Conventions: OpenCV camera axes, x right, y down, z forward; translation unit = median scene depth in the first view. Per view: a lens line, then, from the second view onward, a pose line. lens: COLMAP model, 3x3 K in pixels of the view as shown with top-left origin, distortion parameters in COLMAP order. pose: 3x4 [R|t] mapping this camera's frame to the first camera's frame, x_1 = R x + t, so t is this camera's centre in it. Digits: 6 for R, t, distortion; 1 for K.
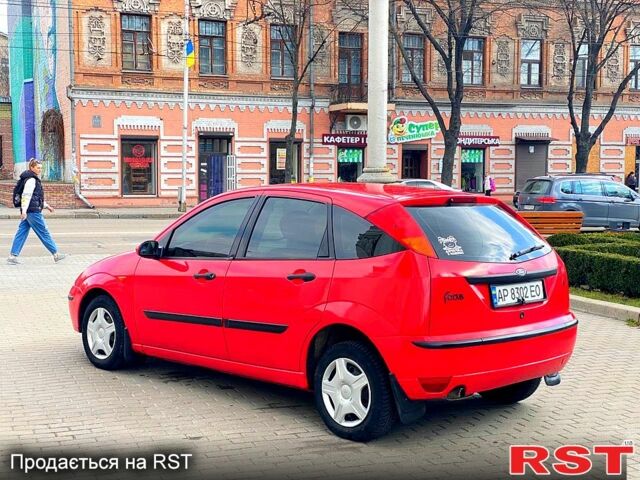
lens RADIAL K [[929.6, 0, 310.2], [0, 929.6, 225.7], [0, 0, 1]] dist [0.119125, -0.035560]
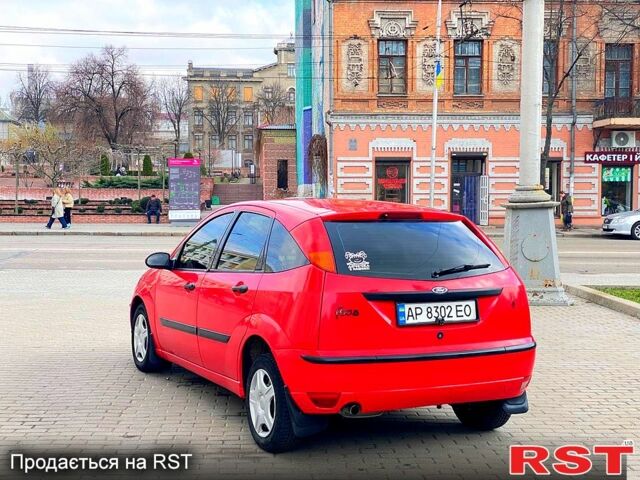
lens RADIAL K [[924.6, 0, 301.6], [0, 924.6, 240.5], [0, 0, 1]] dist [0.100666, -0.060193]
pose [[0.948571, 0.013609, -0.316271, 0.043714], [-0.015764, 0.999867, -0.004253, 0.000520], [0.316171, 0.009020, 0.948659, 0.005674]]
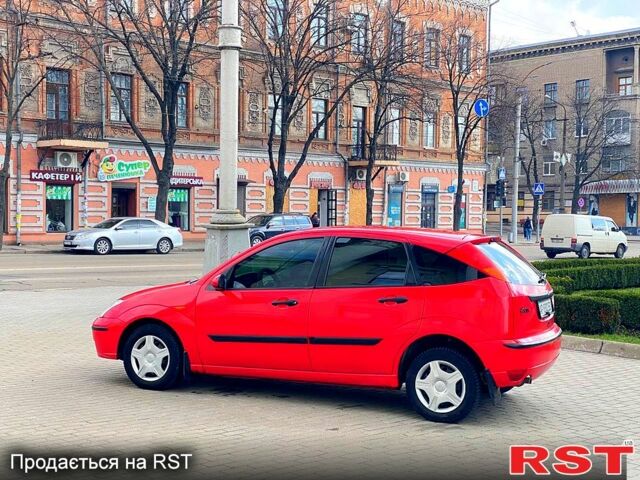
lens RADIAL K [[929.6, 0, 310.2], [0, 929.6, 225.7], [0, 0, 1]] dist [0.119125, -0.035560]
pose [[0.934337, 0.004178, 0.356366, -0.066306], [0.010099, 0.999219, -0.038191, 0.000095], [-0.356247, 0.039282, 0.933566, -0.018829]]
